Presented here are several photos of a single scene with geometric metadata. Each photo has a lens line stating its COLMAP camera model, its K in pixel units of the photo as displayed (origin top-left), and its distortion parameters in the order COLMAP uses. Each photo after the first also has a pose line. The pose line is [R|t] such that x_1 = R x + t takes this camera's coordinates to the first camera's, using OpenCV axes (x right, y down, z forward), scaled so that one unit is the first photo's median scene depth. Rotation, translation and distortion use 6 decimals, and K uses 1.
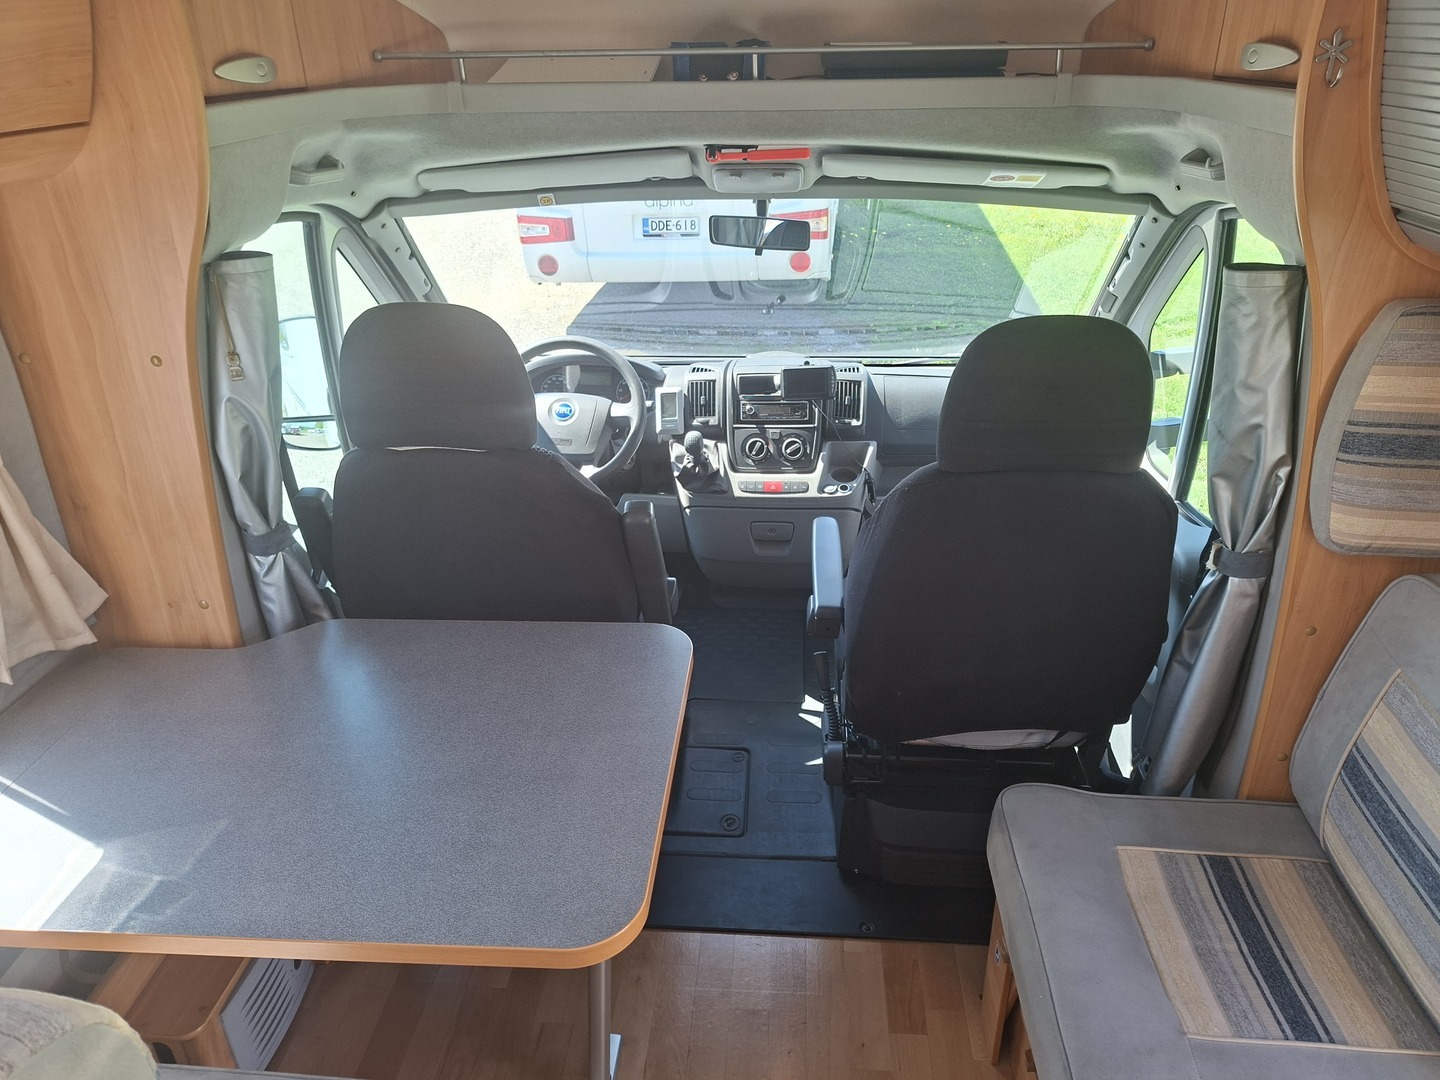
lens RADIAL K [[1024.3, 0, 718.9], [0, 1024.3, 535.6], [0, 0, 1]] dist [0.062197, -0.025569]
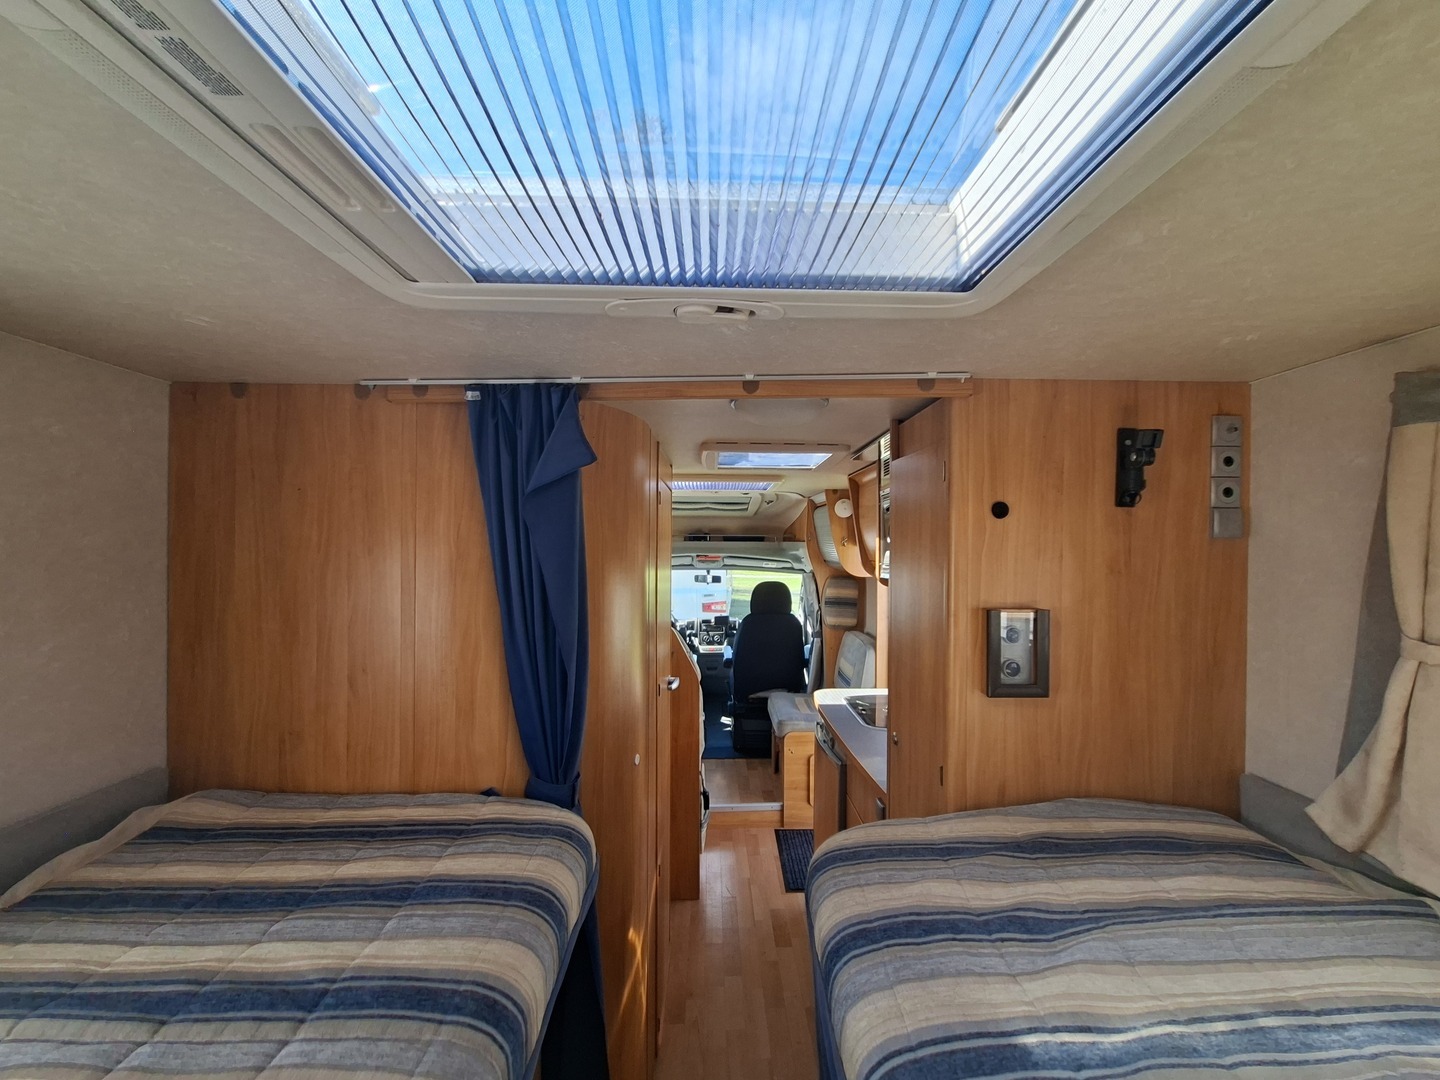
lens RADIAL K [[572.7, 0, 719.4], [0, 572.7, 540.2], [0, 0, 1]] dist [0.001900, 0.000387]
pose [[0.995963, 0.019808, 0.087555, -0.115041], [0.020679, 0.898494, -0.438499, 0.551641], [-0.087353, 0.438540, 0.894456, -1.041888]]
